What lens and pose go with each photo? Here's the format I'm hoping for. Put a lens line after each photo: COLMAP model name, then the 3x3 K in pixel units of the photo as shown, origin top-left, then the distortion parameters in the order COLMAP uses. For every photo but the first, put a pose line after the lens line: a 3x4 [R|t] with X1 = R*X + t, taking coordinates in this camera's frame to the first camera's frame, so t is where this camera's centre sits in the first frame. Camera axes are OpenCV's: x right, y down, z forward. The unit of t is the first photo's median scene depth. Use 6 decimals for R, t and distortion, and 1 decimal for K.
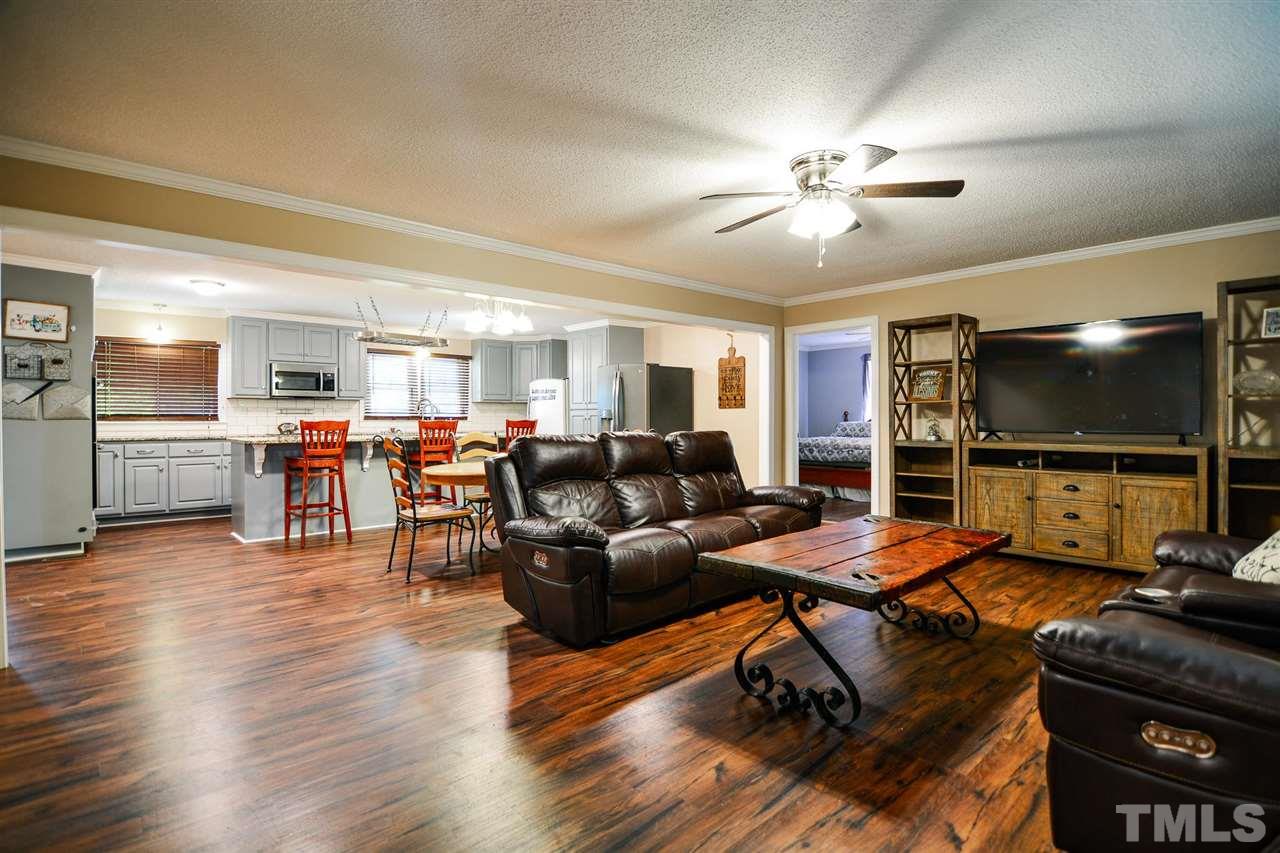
lens RADIAL K [[647.9, 0, 610.3], [0, 647.9, 421.0], [0, 0, 1]] dist [-0.015114, -0.006331]
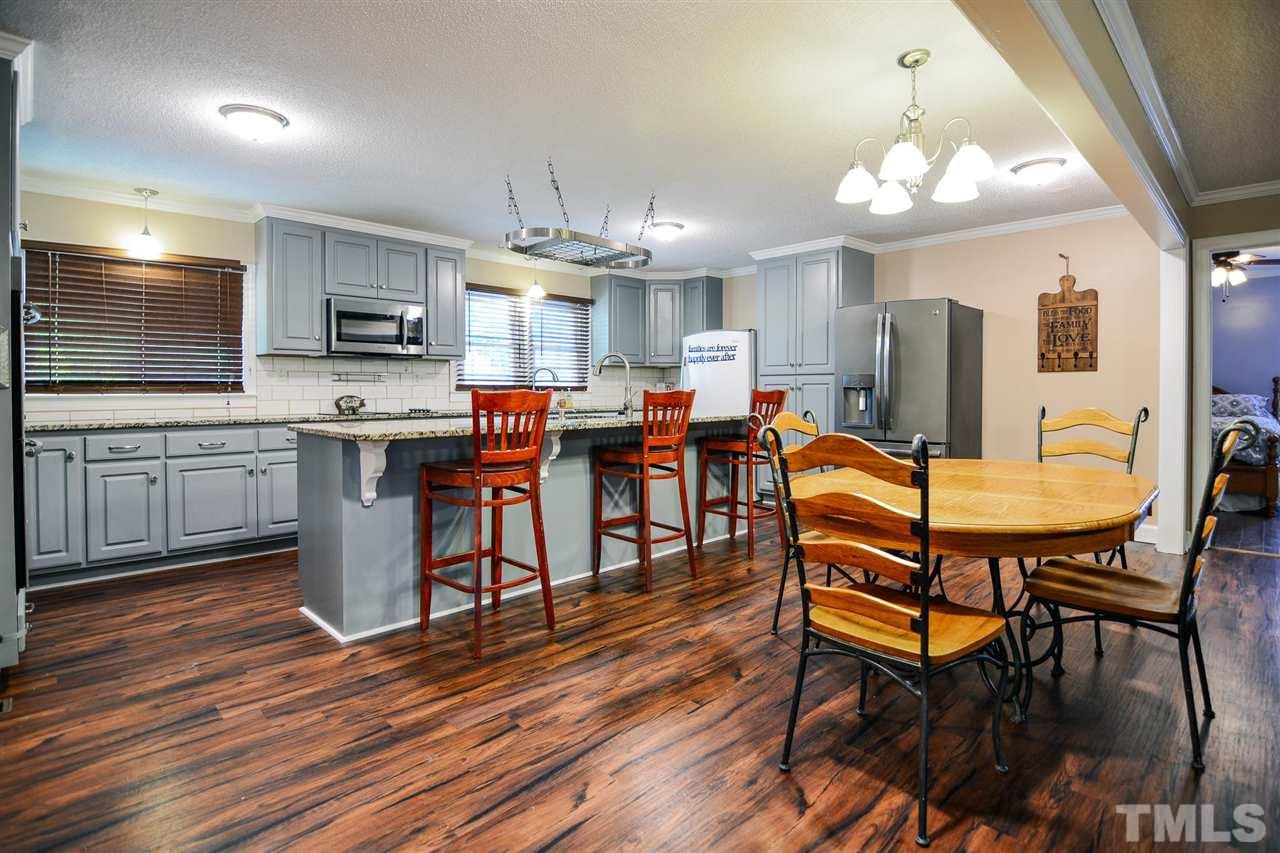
lens RADIAL K [[647.9, 0, 601.4], [0, 647.9, 399.8], [0, 0, 1]] dist [-0.015114, -0.006331]
pose [[0.999364, -0.002008, 0.035593, -0.301803], [0.001671, 0.999953, 0.009509, 0.001519], [-0.035611, -0.009443, 0.999321, 0.393043]]
